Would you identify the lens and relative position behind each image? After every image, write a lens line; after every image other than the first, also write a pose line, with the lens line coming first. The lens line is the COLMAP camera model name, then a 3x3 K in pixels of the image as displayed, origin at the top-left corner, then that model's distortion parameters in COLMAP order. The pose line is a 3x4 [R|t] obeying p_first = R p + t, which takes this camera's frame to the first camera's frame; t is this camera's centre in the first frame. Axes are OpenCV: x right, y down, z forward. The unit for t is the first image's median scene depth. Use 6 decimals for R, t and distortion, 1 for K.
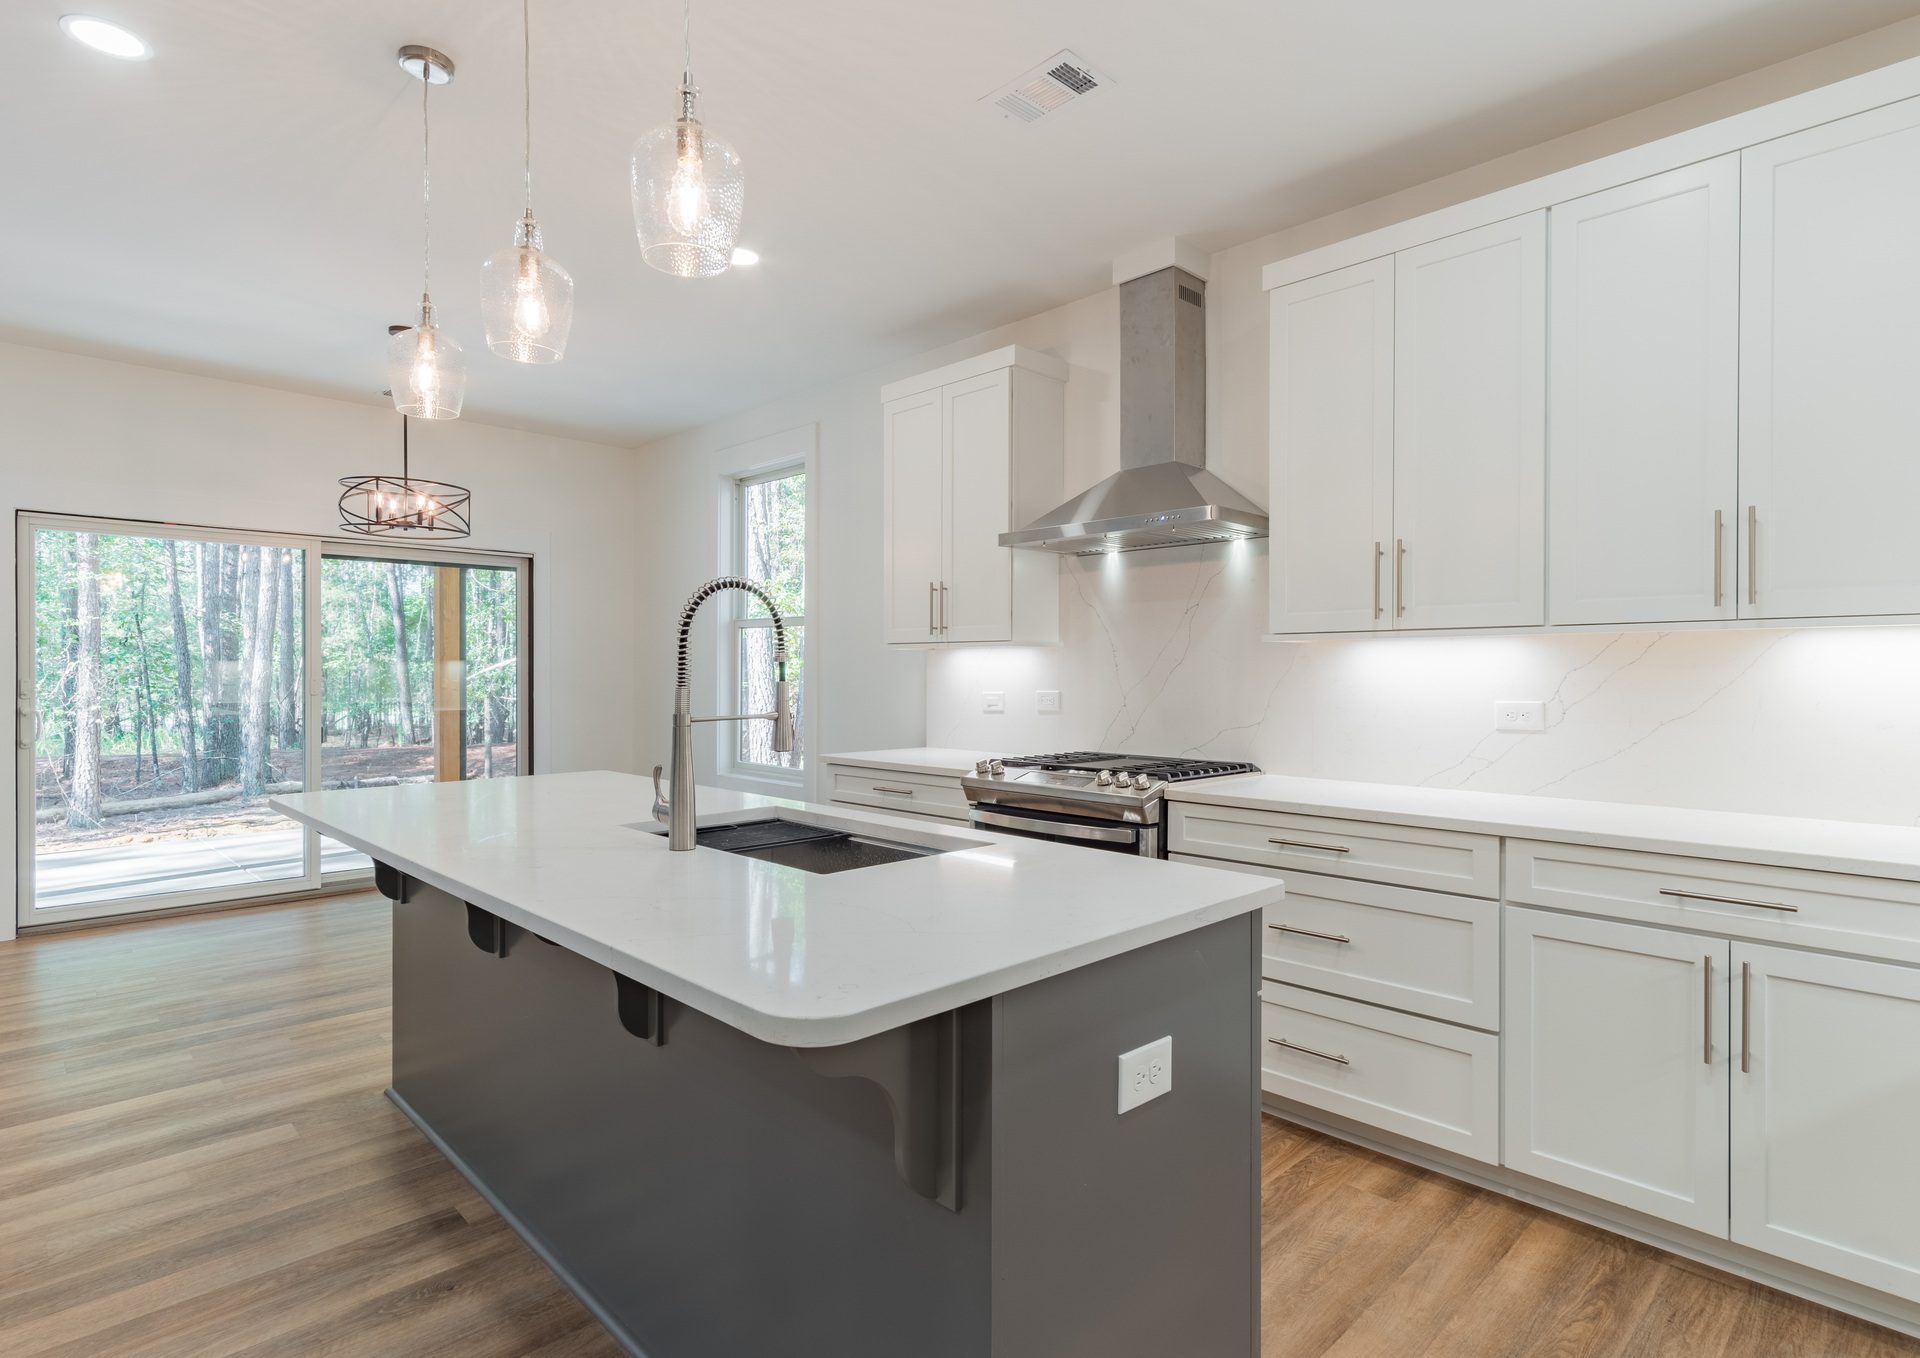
lens RADIAL K [[1021.8, 0, 960.6], [0, 1021.8, 676.4], [0, 0, 1]] dist [0.005583, 0.001344]
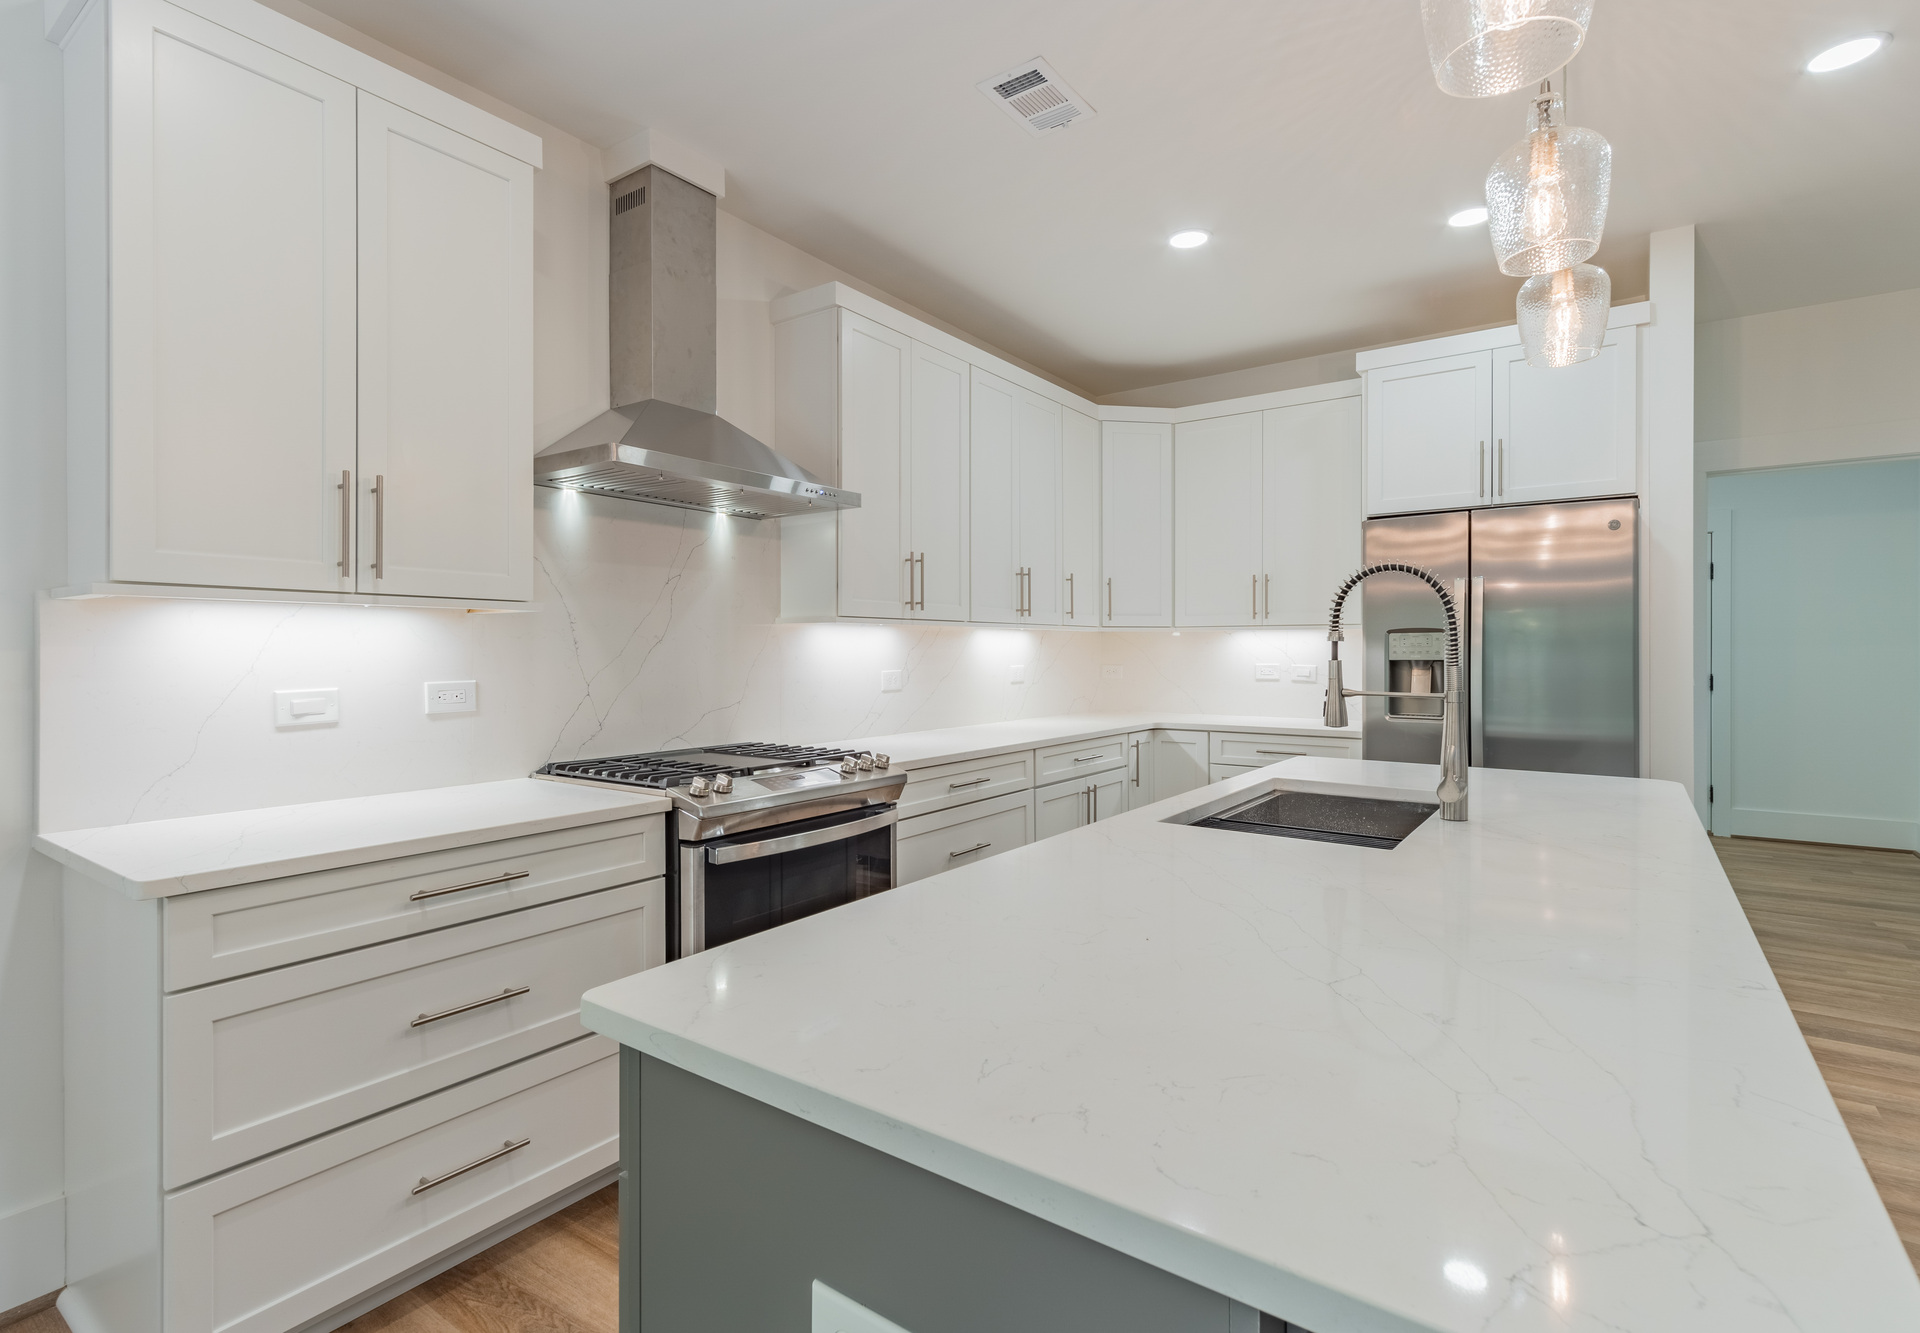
lens RADIAL K [[900.7, 0, 954.8], [0, 900.7, 659.3], [0, 0, 1]] dist [-0.001302, -0.000075]
pose [[-0.155597, -0.006112, 0.987802, -0.644296], [0.011650, 0.999900, 0.008022, -0.000436], [-0.987752, 0.012756, -0.155510, 0.984612]]
